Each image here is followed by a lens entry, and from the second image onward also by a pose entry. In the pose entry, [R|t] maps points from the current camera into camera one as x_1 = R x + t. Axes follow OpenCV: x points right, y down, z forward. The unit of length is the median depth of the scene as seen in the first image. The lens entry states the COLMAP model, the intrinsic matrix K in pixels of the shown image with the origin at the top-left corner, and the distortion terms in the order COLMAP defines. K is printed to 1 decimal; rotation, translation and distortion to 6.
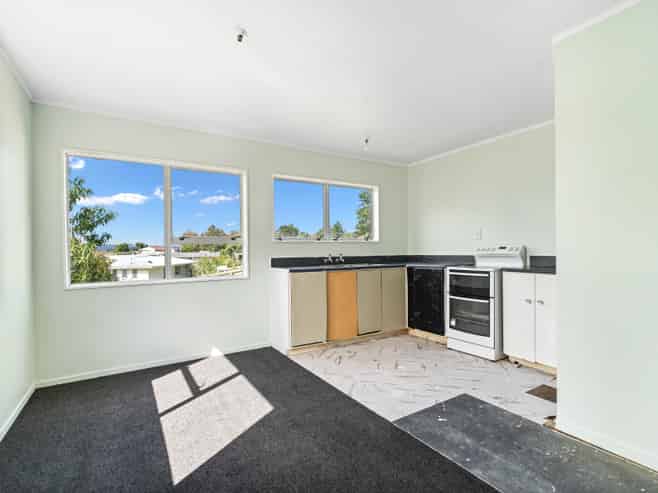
lens RADIAL K [[325.4, 0, 329.0], [0, 325.4, 246.5], [0, 0, 1]] dist [-0.001150, -0.000714]
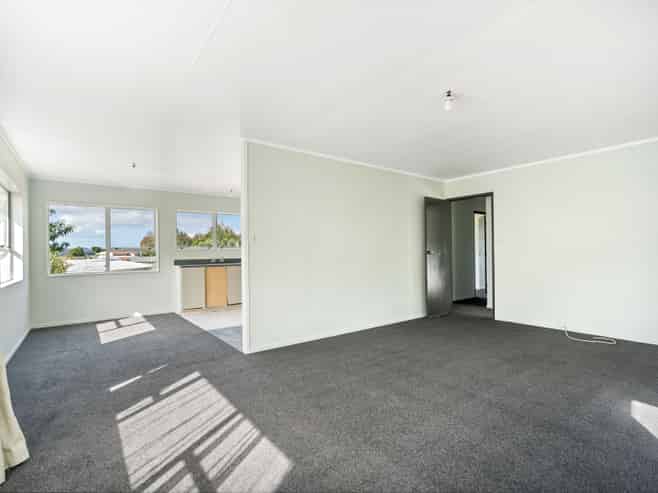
lens RADIAL K [[325.4, 0, 329.0], [0, 325.4, 246.5], [0, 0, 1]] dist [-0.001150, -0.000714]
pose [[0.995628, -0.003501, 0.093340, 0.252181], [0.004387, 0.999947, -0.009288, -0.007391], [-0.093302, 0.009657, 0.995591, -0.407471]]
